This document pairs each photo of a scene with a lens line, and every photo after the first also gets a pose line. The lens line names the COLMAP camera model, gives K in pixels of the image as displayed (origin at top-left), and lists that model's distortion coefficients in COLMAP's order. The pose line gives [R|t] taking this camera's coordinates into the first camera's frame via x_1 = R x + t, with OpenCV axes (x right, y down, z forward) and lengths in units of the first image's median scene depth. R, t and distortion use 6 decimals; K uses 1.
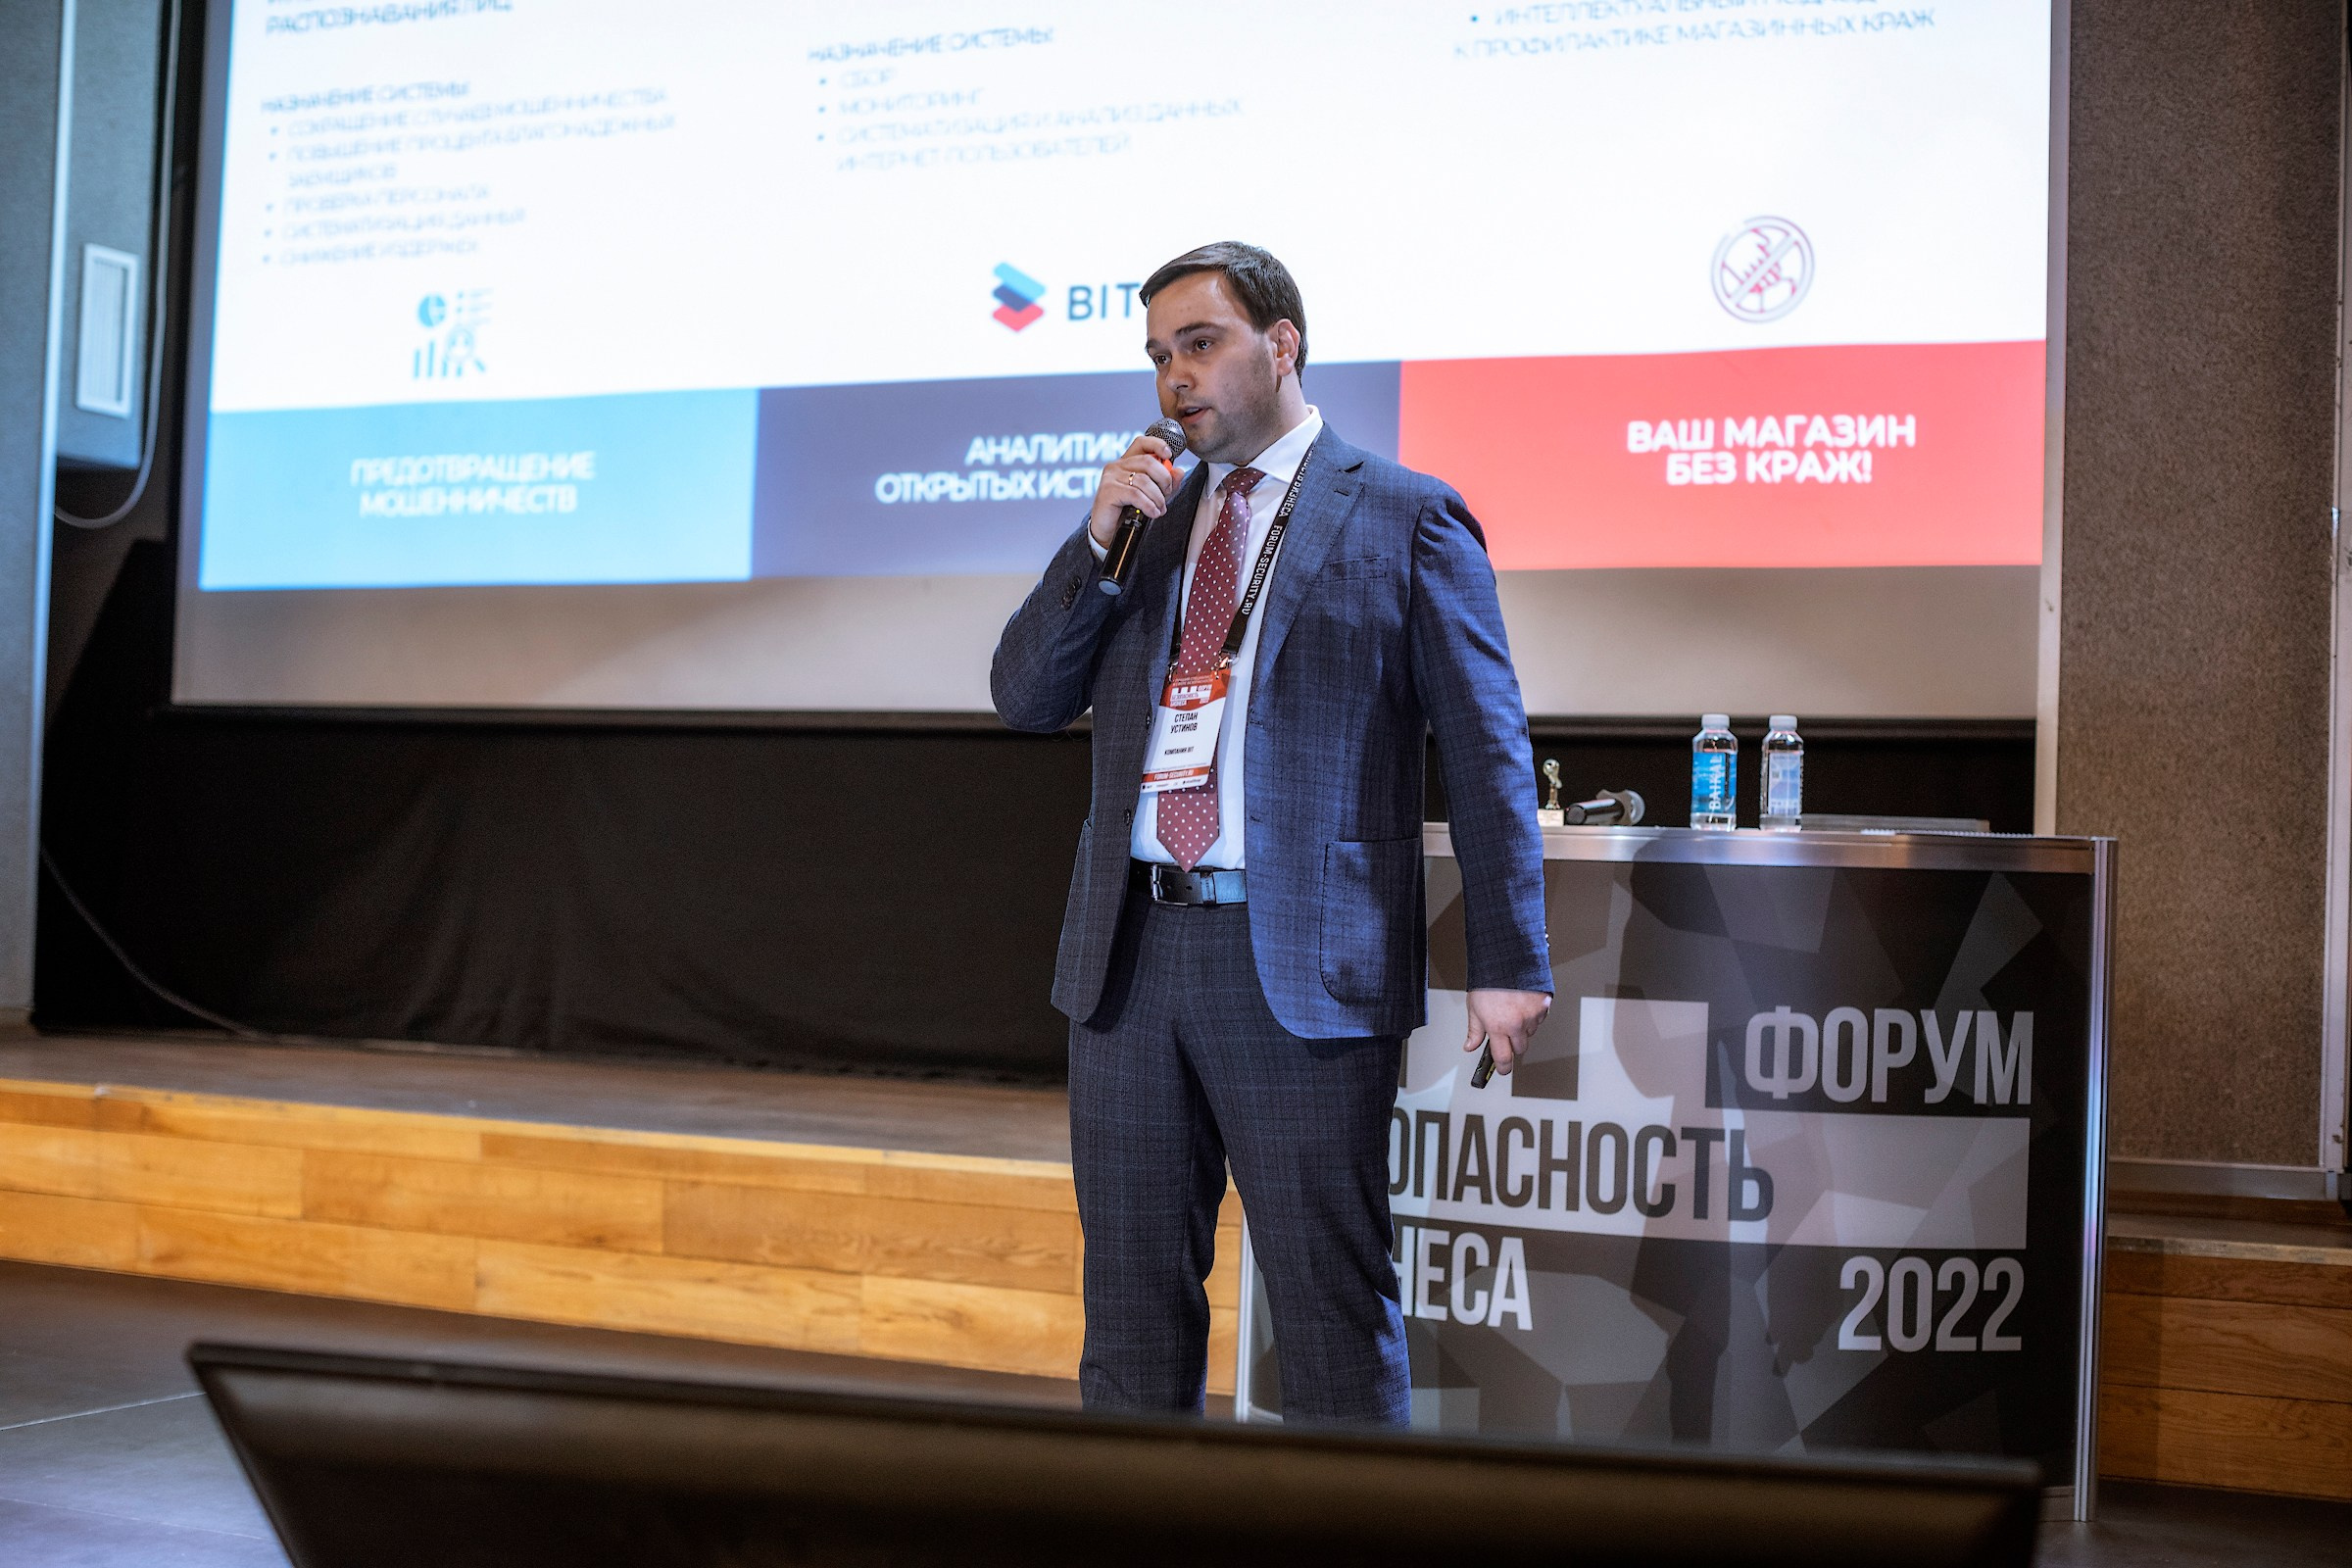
lens RADIAL K [[3401.3, 0, 1165.3], [0, 3401.3, 810.4], [0, 0, 1]] dist [-0.180573, 0.402455]
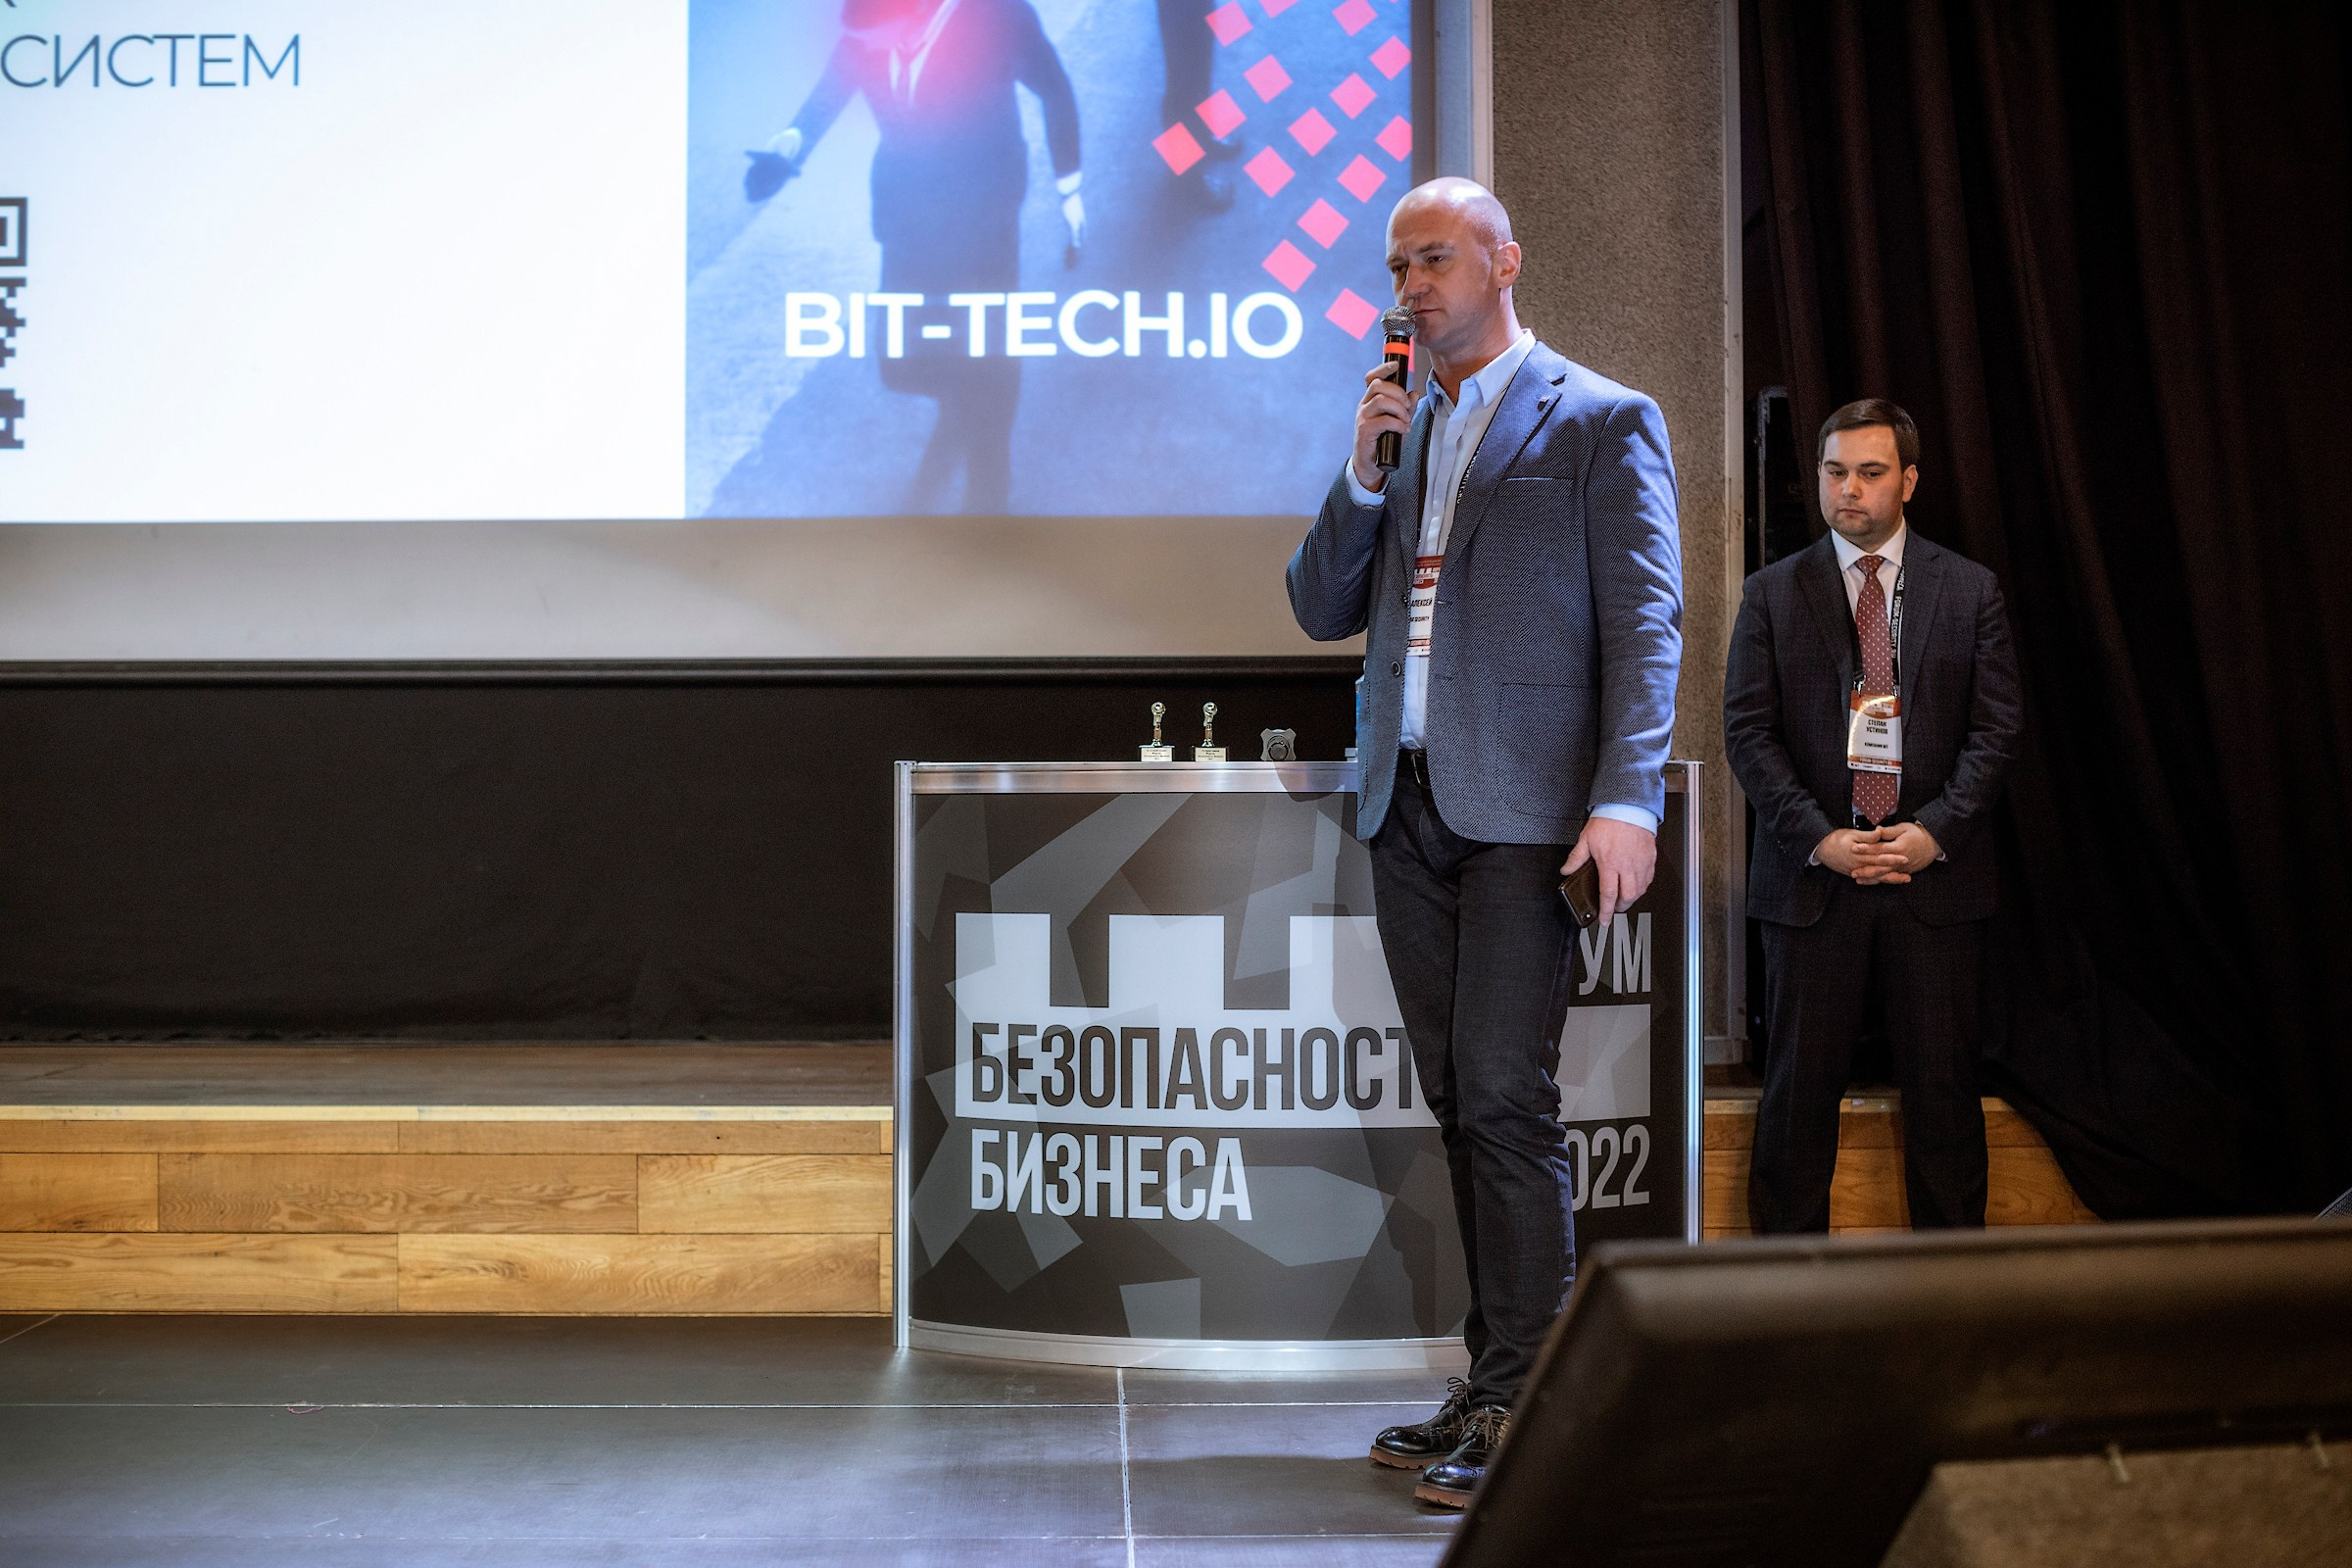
lens RADIAL K [[3401.3, 0, 1165.3], [0, 3401.3, 810.4], [0, 0, 1]] dist [-0.180573, 0.402455]
pose [[0.892159, -0.029550, 0.450753, -0.358356], [0.020349, 0.999474, 0.025245, -0.007055], [-0.451262, -0.013350, 0.892292, 0.025958]]
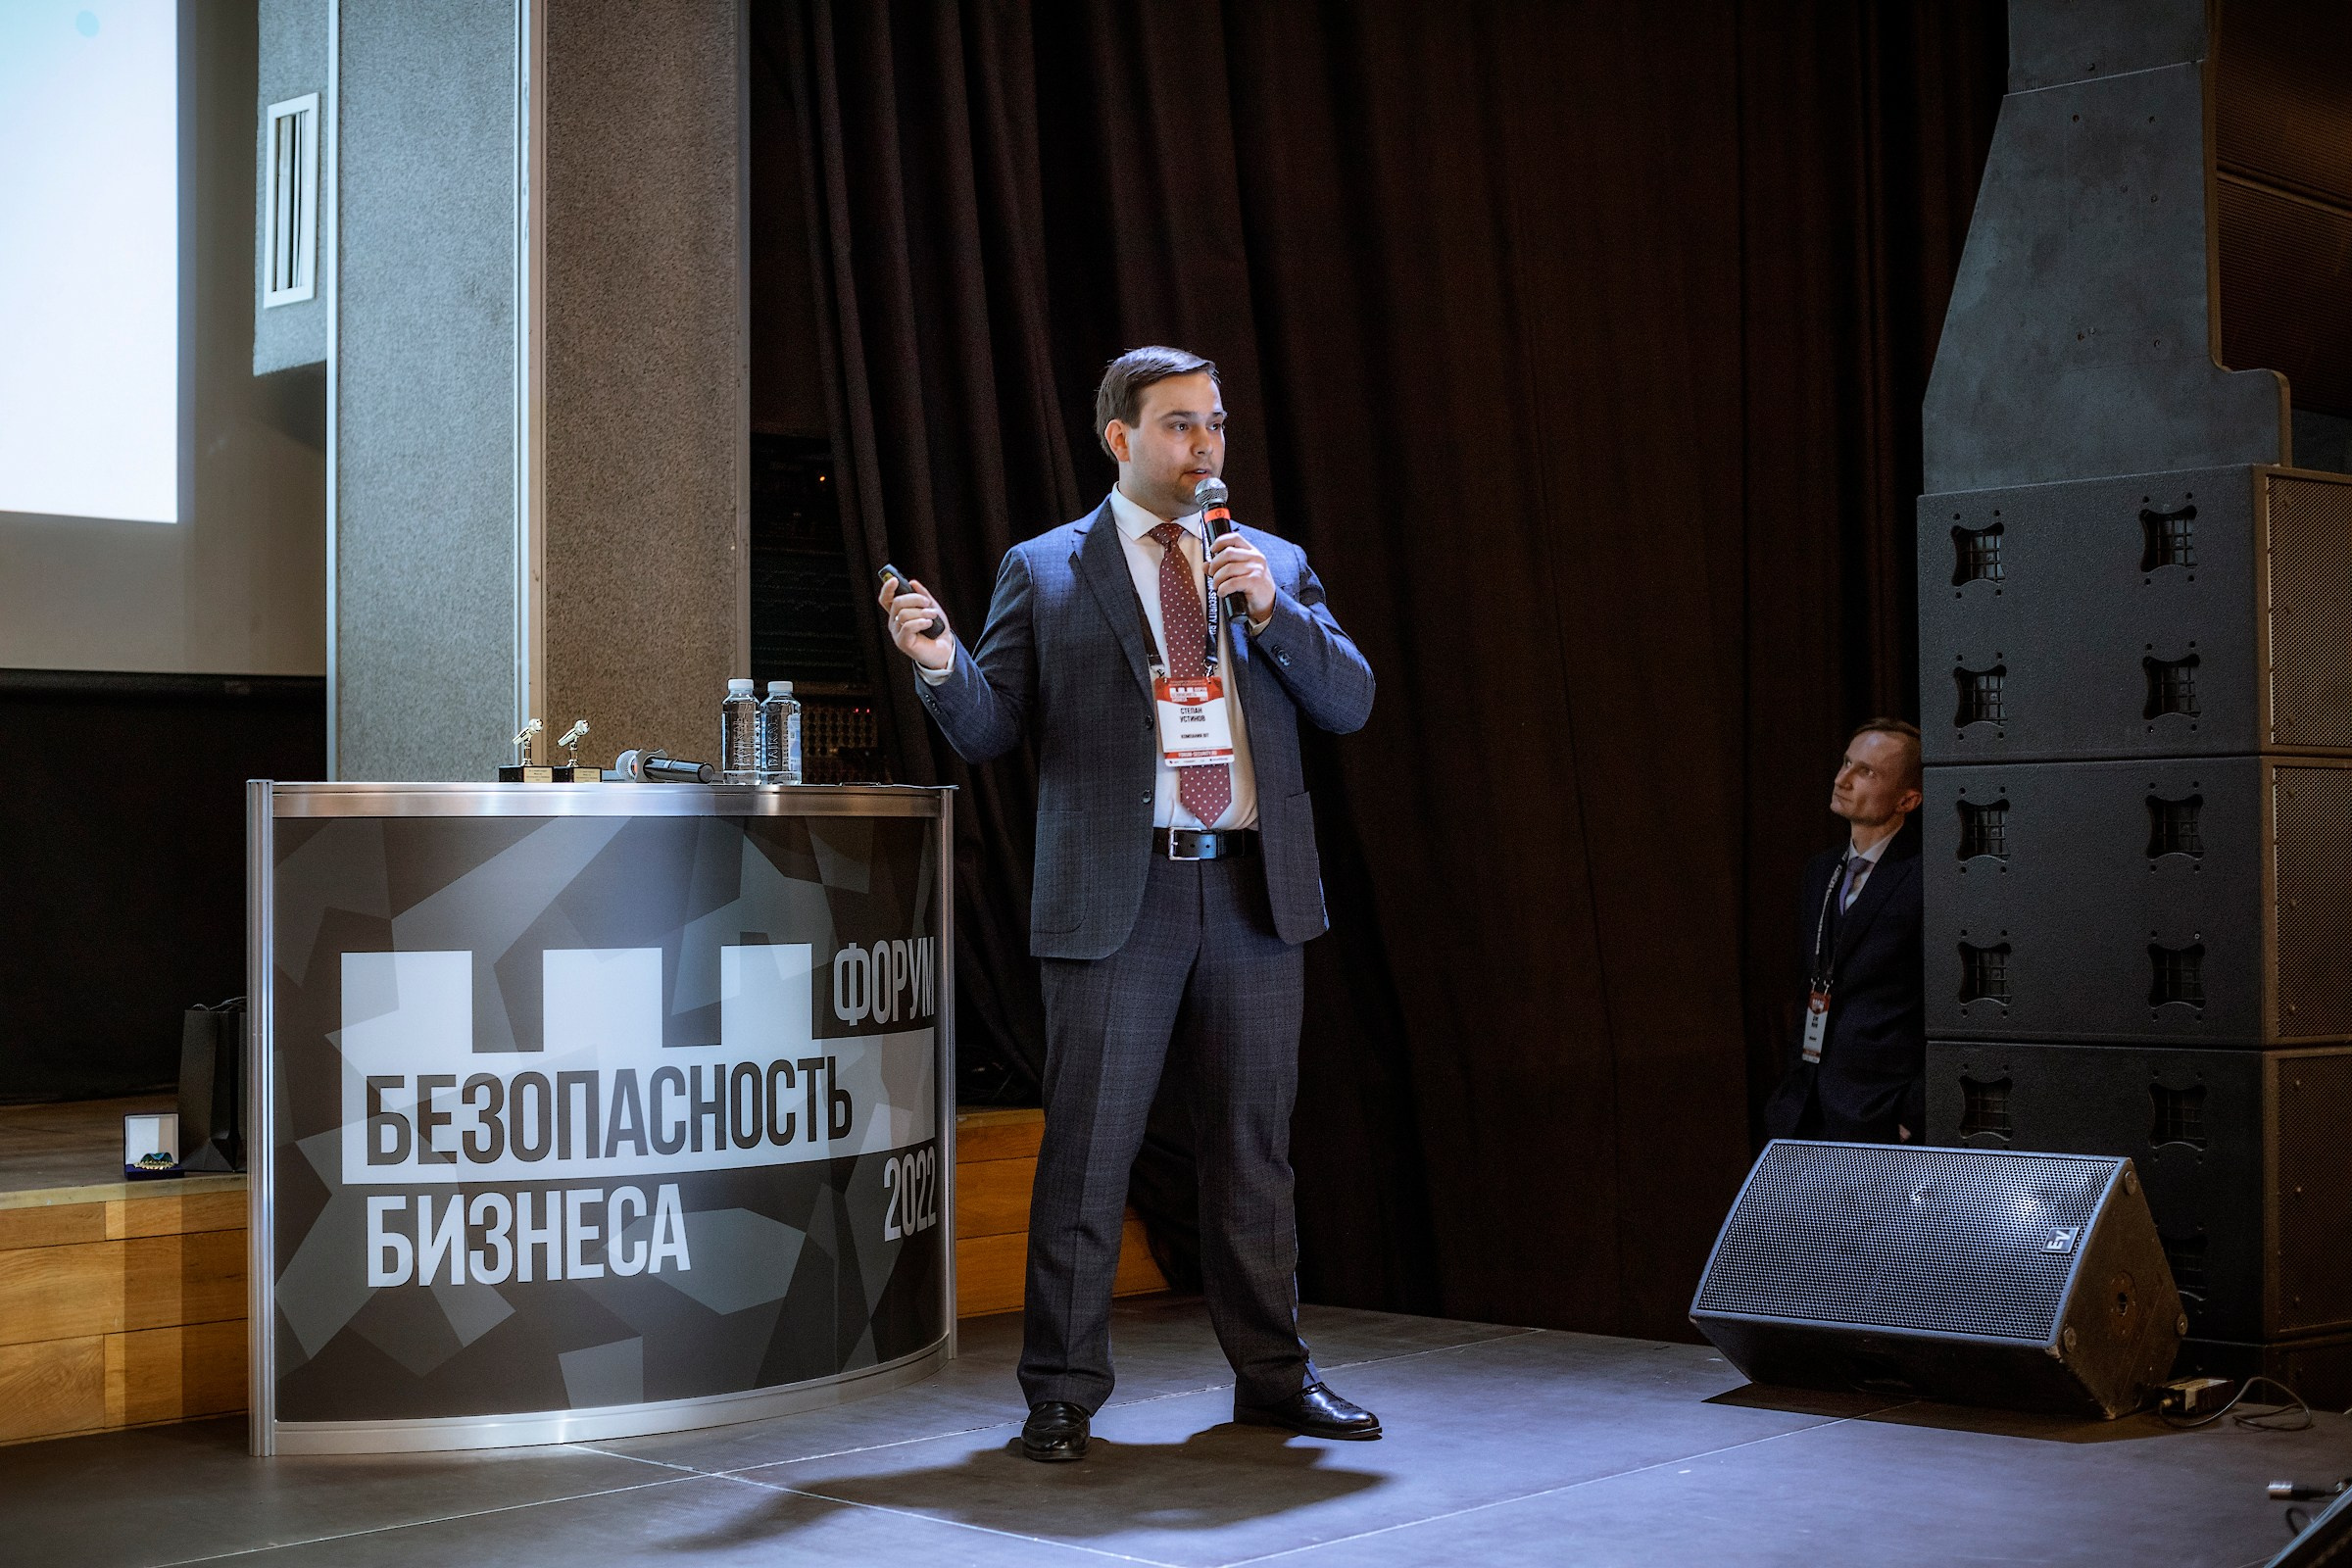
lens RADIAL K [[3401.3, 0, 1165.3], [0, 3401.3, 810.4], [0, 0, 1]] dist [-0.180573, 0.402455]
pose [[0.325876, -0.021097, 0.945177, -0.717944], [0.002740, 0.999768, 0.021371, -0.007933], [-0.945409, -0.004374, 0.325858, 0.458307]]
